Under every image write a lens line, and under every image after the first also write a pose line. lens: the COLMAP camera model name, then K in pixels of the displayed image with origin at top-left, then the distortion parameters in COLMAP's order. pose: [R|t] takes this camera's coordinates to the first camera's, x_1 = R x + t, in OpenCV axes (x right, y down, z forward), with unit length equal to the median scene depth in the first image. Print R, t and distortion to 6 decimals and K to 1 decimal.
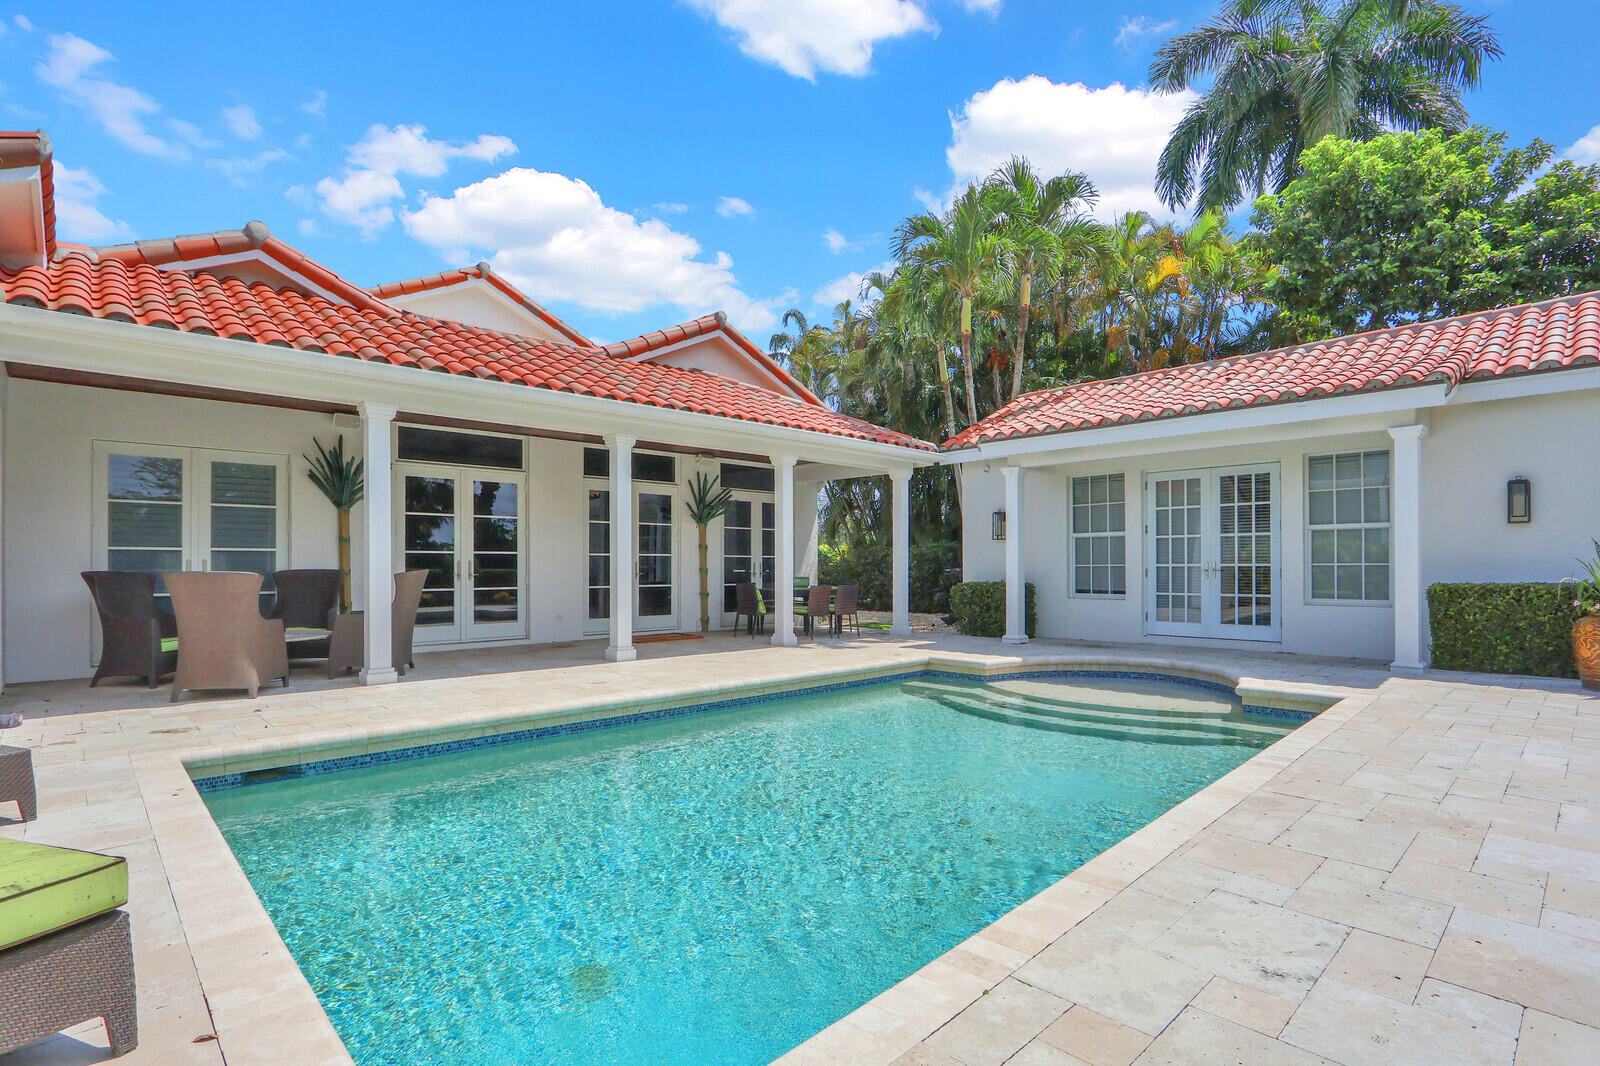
lens RADIAL K [[781.3, 0, 799.8], [0, 781.3, 566.6], [0, 0, 1]] dist [-0.017353, 0.000360]
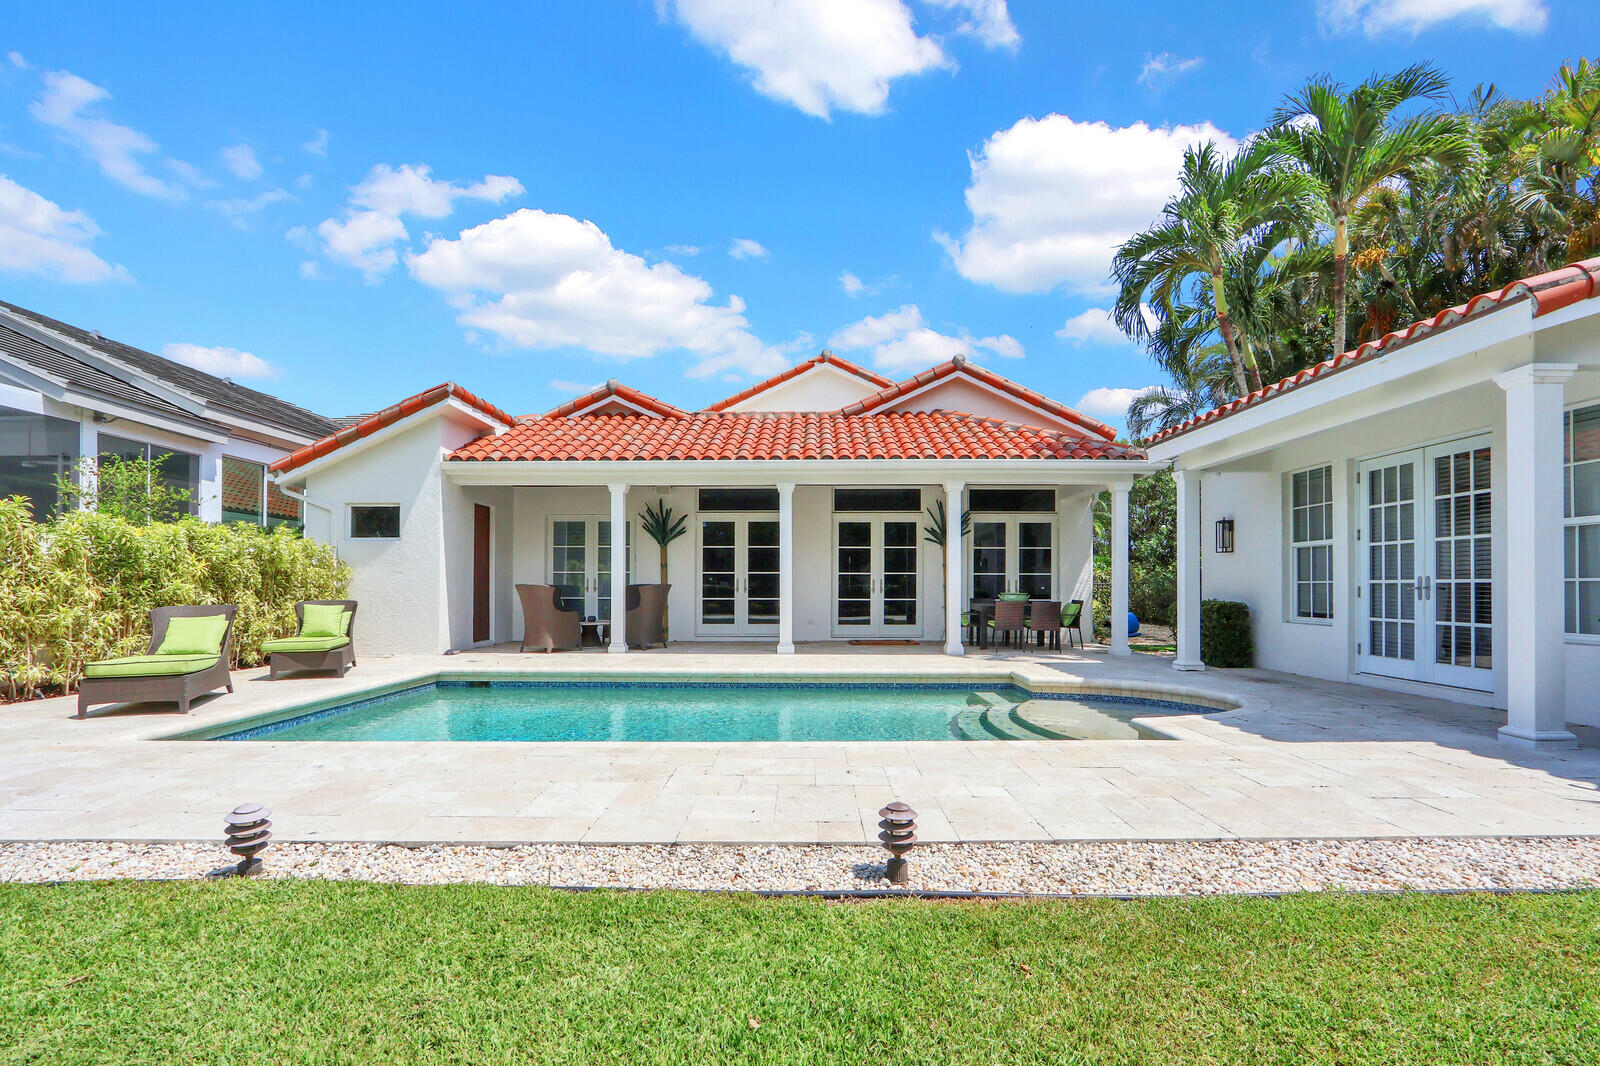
lens RADIAL K [[752.7, 0, 784.3], [0, 752.7, 580.0], [0, 0, 1]] dist [-0.018061, -0.000005]
pose [[0.710224, -0.002482, -0.703972, 0.587535], [-0.003492, 0.999969, -0.007048, 0.004168], [0.703967, 0.007465, 0.710193, 0.084759]]
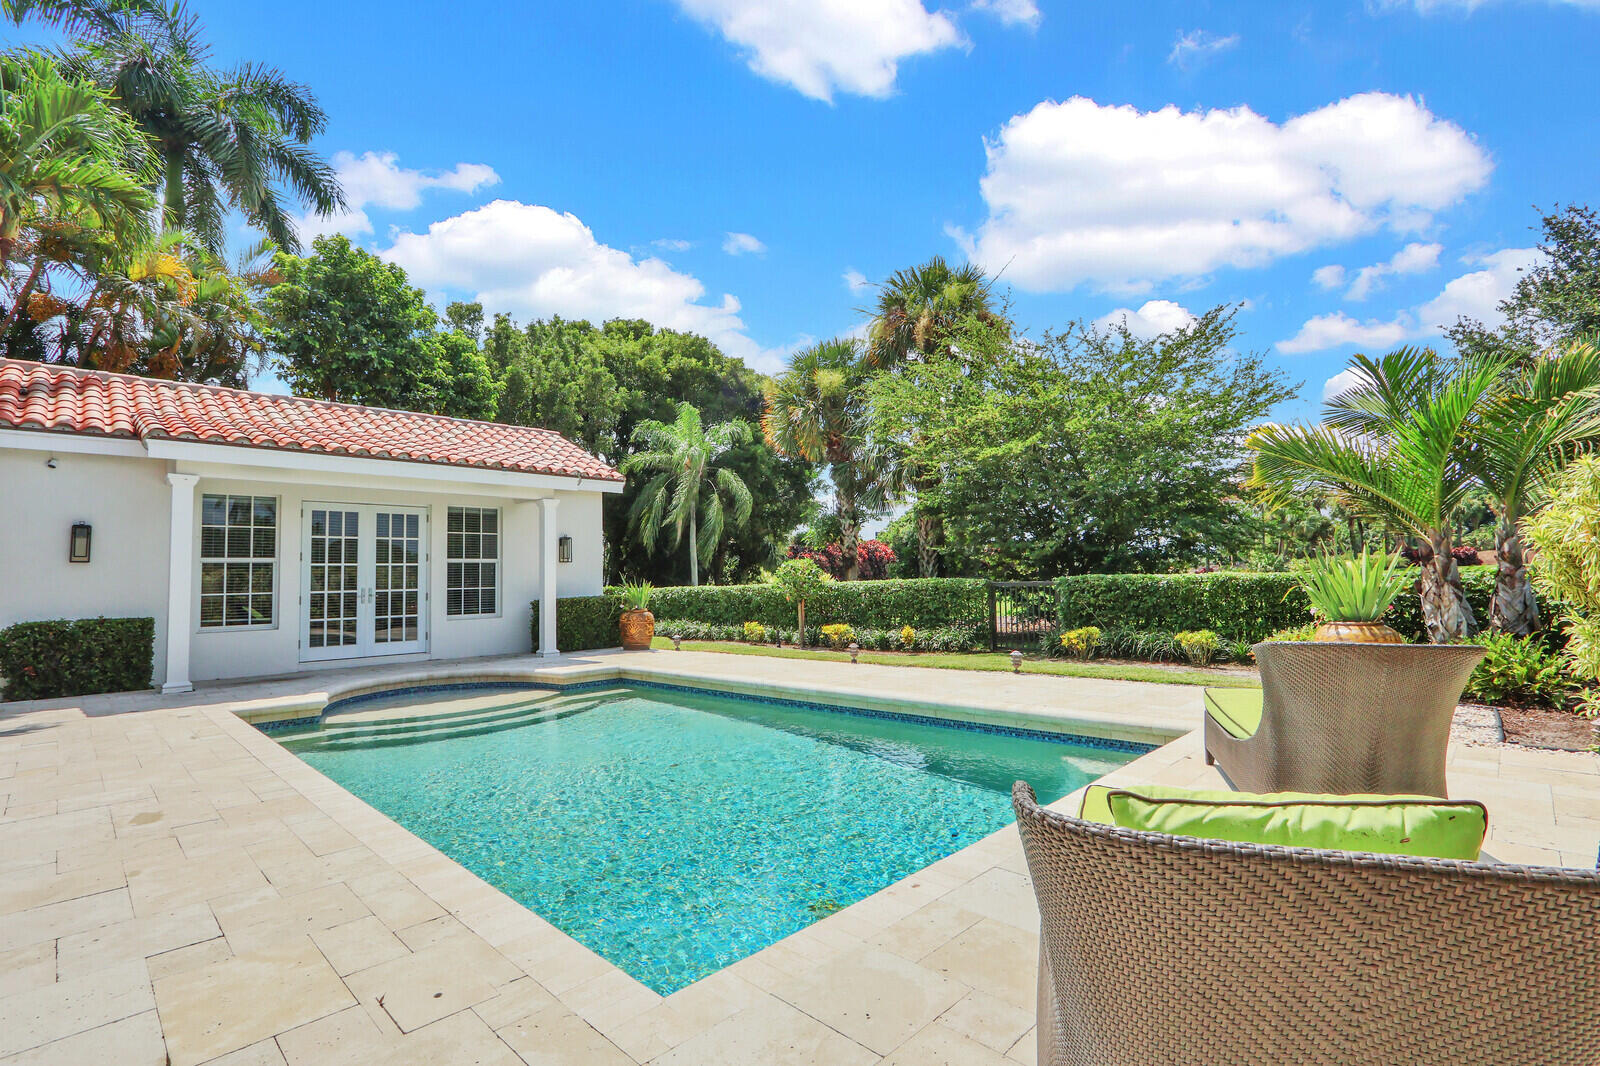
lens RADIAL K [[751.3, 0, 800.0], [0, 751.3, 533.0], [0, 0, 1]] dist [-0.008470, -0.000142]
pose [[-0.035820, 0.067198, 0.997096, -0.566963], [0.022829, 0.997531, -0.066407, 0.000344], [-0.999097, 0.020384, -0.037265, 0.414481]]
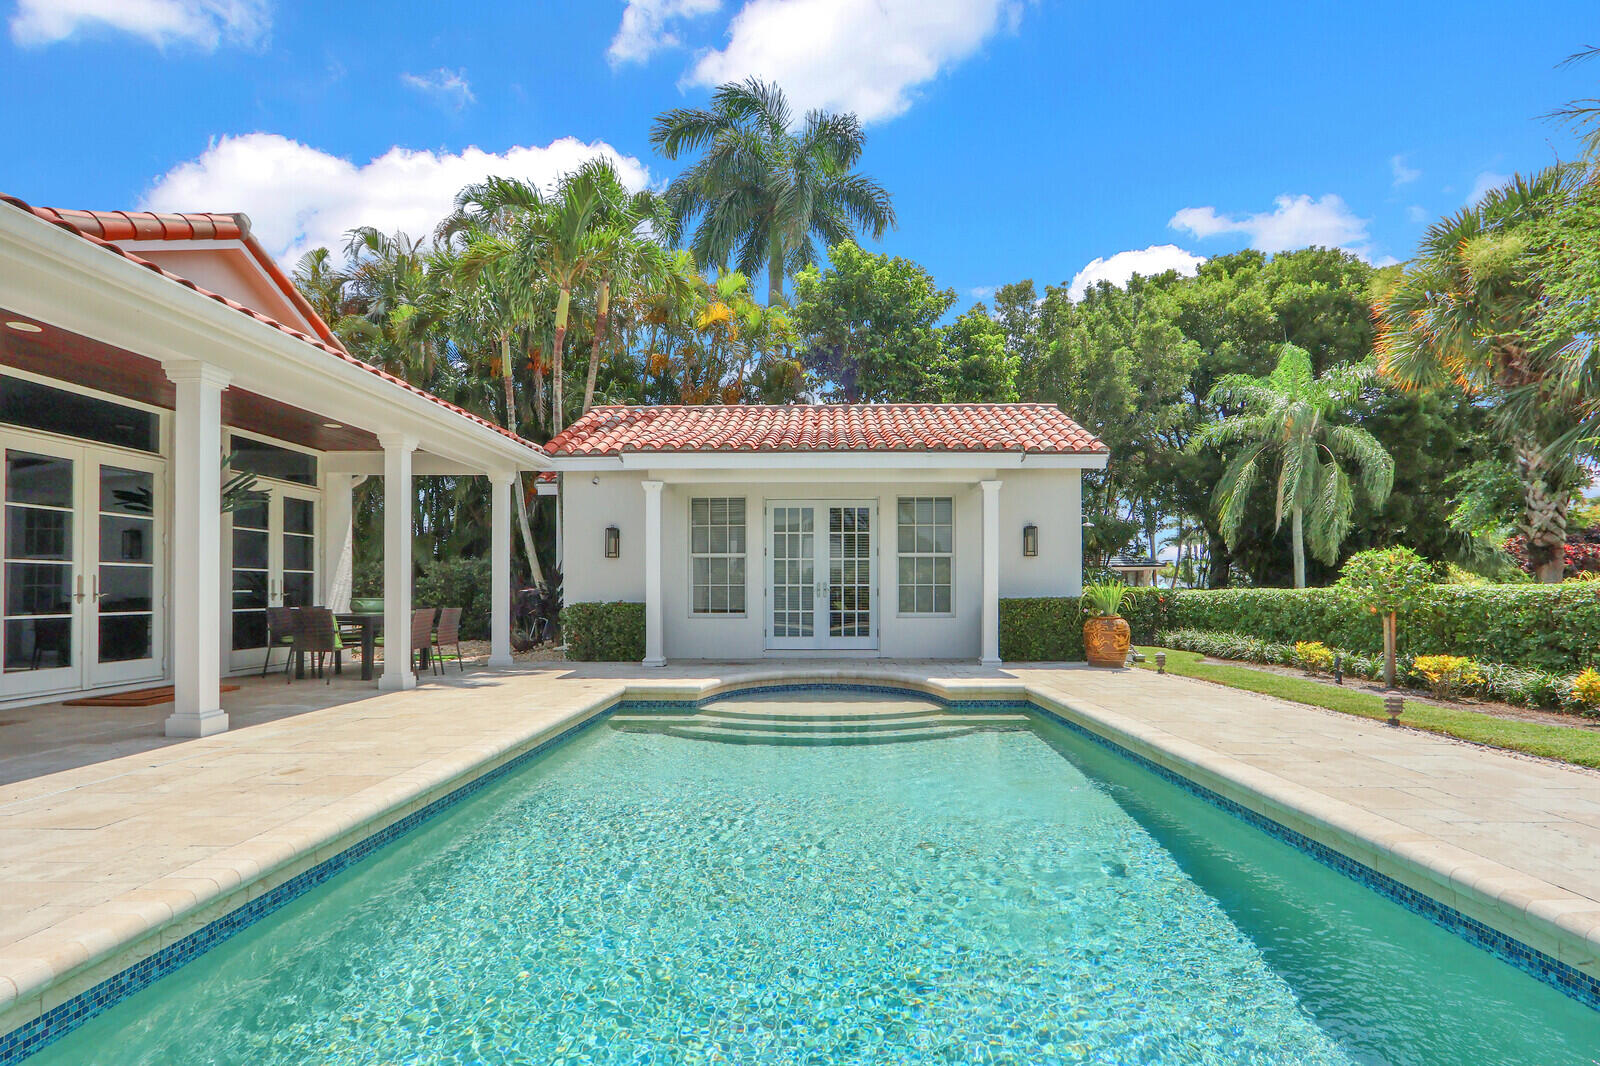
lens RADIAL K [[775.0, 0, 805.7], [0, 775.0, 582.1], [0, 0, 1]] dist [-0.016301, 0.000645]
pose [[0.702618, 0.009618, 0.711502, -0.291310], [-0.001200, 0.999923, -0.012331, 0.007516], [-0.711566, 0.007810, 0.702575, 0.219750]]
